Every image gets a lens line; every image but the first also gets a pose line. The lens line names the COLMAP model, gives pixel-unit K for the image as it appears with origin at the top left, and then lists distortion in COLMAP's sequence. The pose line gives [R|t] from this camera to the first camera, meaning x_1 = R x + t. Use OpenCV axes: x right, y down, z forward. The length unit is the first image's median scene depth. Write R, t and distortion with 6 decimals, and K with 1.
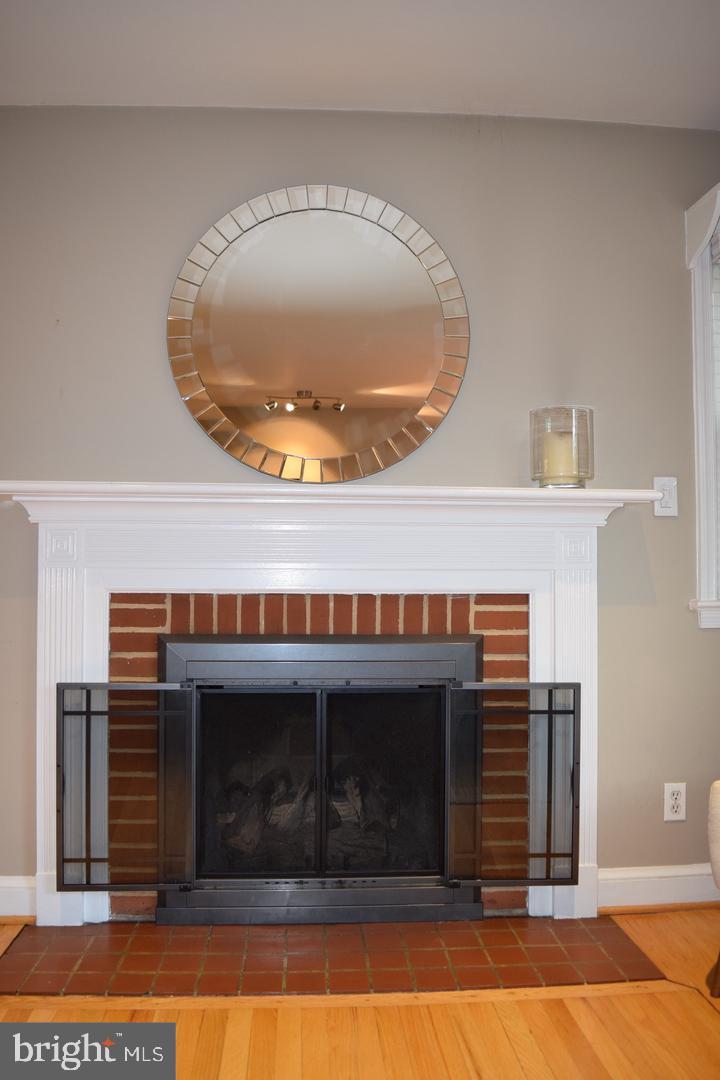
lens RADIAL K [[844.4, 0, 357.1], [0, 844.4, 528.2], [0, 0, 1]] dist [-0.093133, 0.013368]
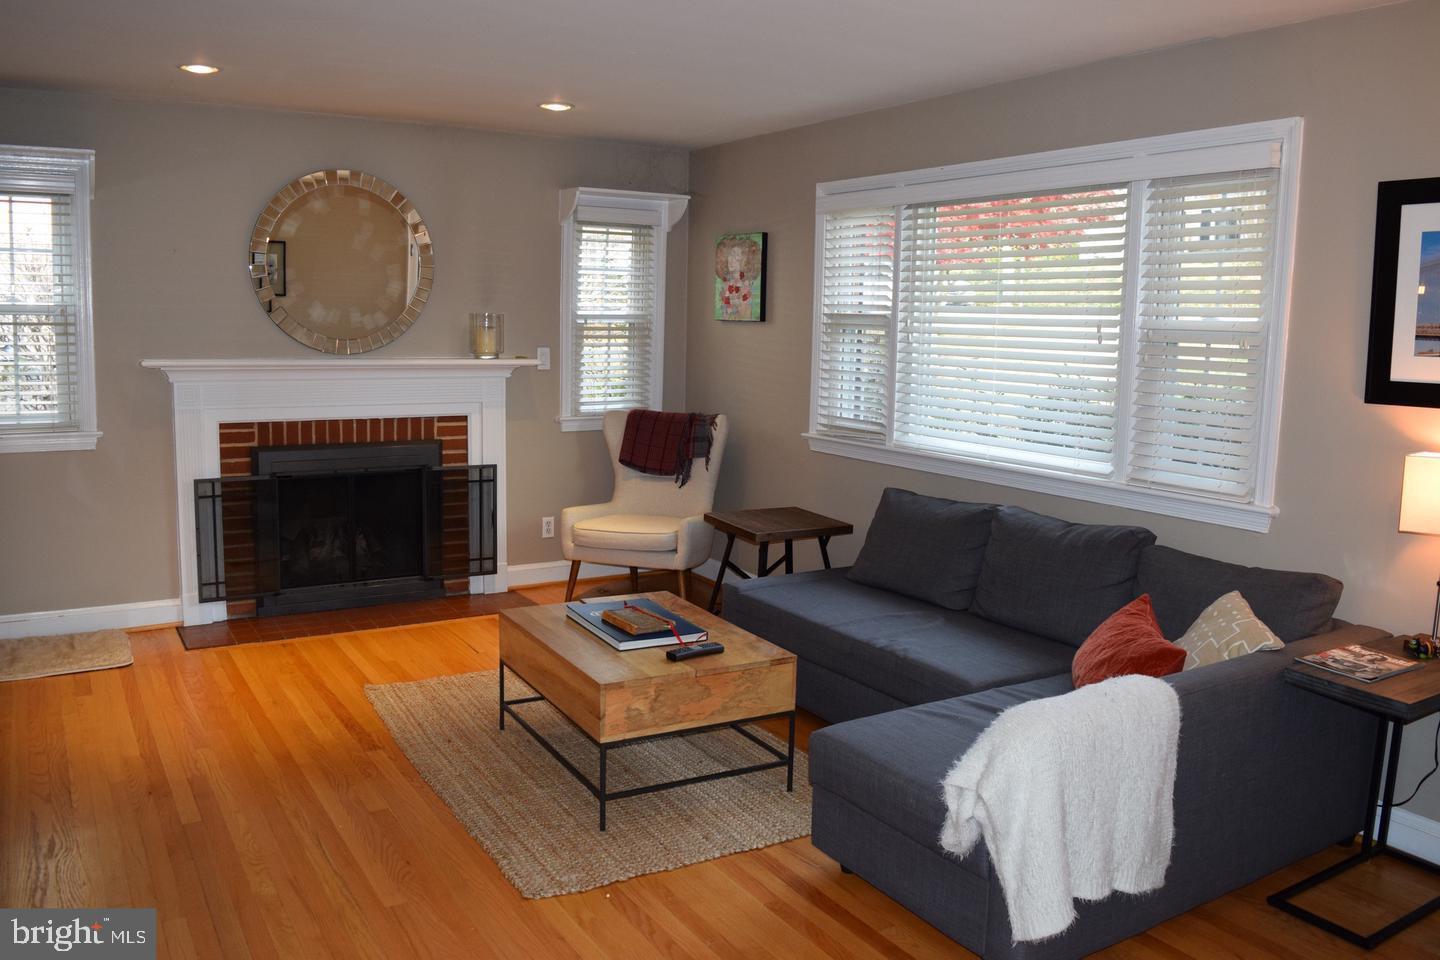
lens RADIAL K [[1125.8, 0, 732.9], [0, 1125.8, 472.8], [0, 0, 1]] dist [-0.093133, 0.013368]
pose [[0.876169, -0.049663, 0.479439, -0.449390], [-0.041265, 0.983297, 0.177266, -0.248188], [-0.480235, -0.175099, 0.859485, -1.333947]]
